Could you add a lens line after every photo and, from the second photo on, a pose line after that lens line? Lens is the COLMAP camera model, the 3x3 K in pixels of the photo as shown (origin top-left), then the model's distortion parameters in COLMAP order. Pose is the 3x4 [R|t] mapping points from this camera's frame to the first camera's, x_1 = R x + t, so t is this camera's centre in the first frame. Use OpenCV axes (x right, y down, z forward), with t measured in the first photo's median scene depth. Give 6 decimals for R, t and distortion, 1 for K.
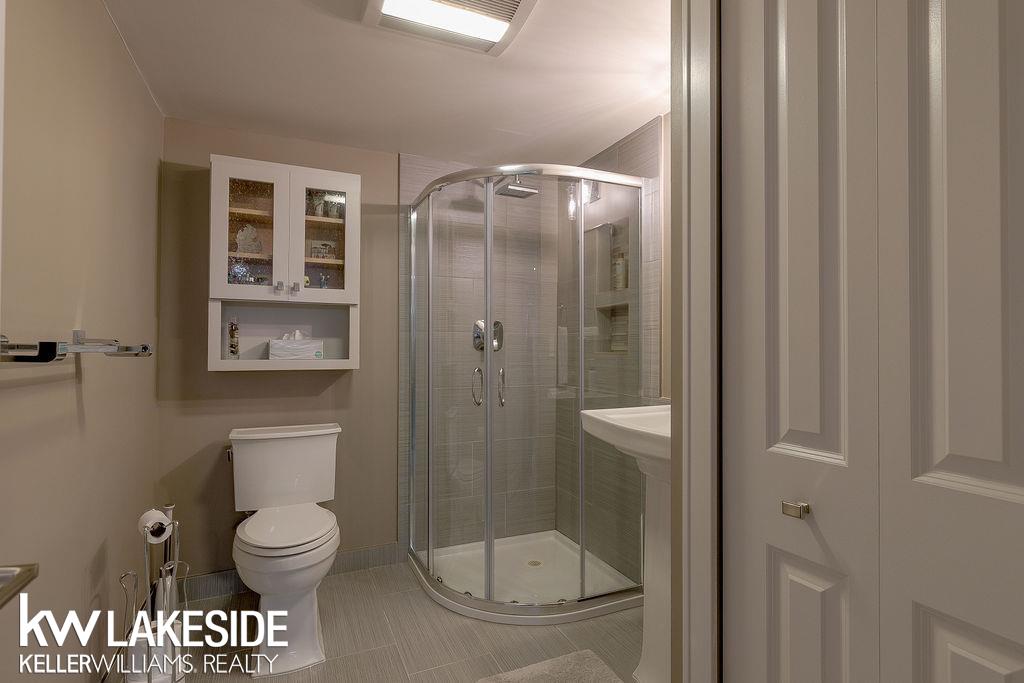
lens RADIAL K [[504.9, 0, 522.0], [0, 504.9, 339.1], [0, 0, 1]] dist [0.003801, -0.002151]
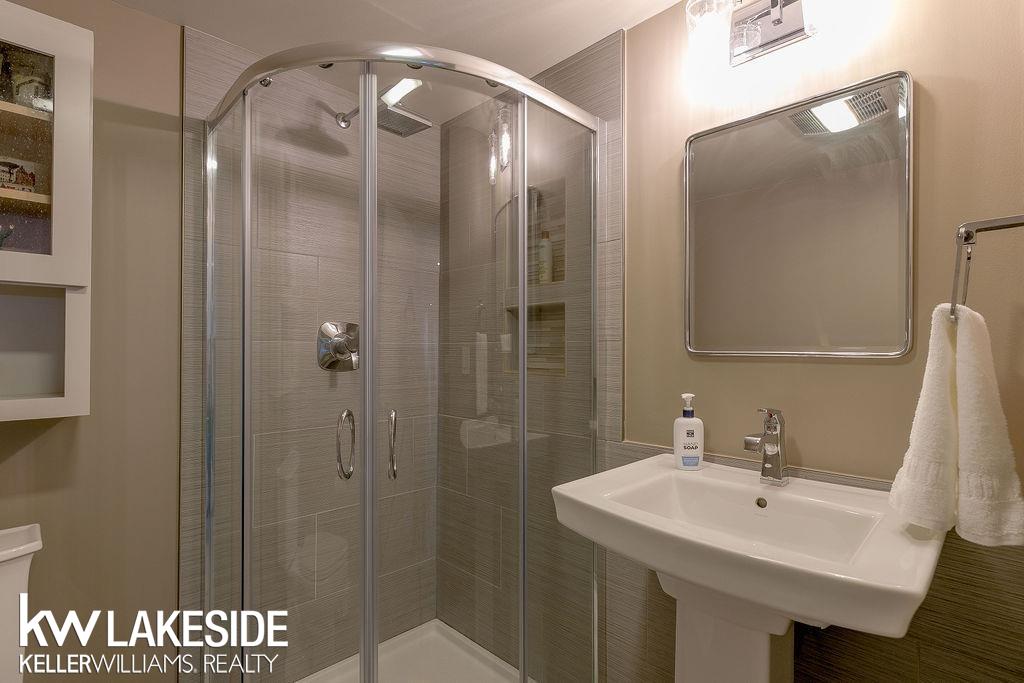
lens RADIAL K [[504.9, 0, 512.7], [0, 504.9, 346.0], [0, 0, 1]] dist [0.003801, -0.002151]
pose [[0.945892, 0.003316, 0.324464, -0.086876], [-0.005800, 0.999961, 0.006690, -0.015884], [-0.324429, -0.008210, 0.945874, 0.386428]]
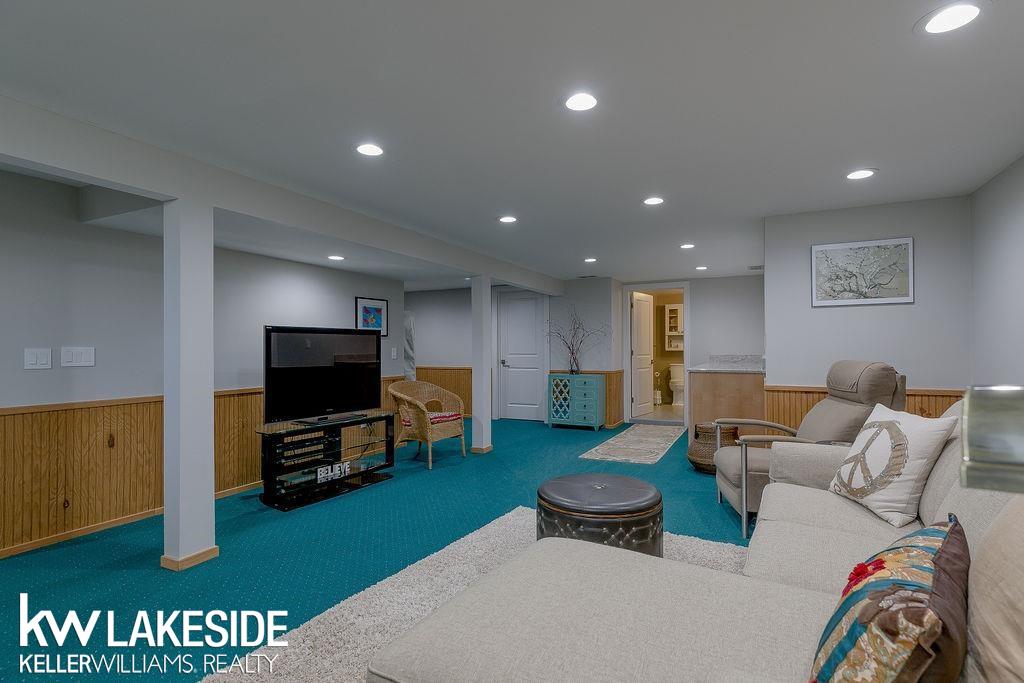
lens RADIAL K [[504.9, 0, 510.3], [0, 504.9, 343.0], [0, 0, 1]] dist [0.003801, -0.002151]
pose [[0.617987, -0.013109, -0.786079, 1.961824], [0.016425, 0.999858, -0.003761, -0.013066], [0.786017, -0.010587, 0.618114, -2.733380]]
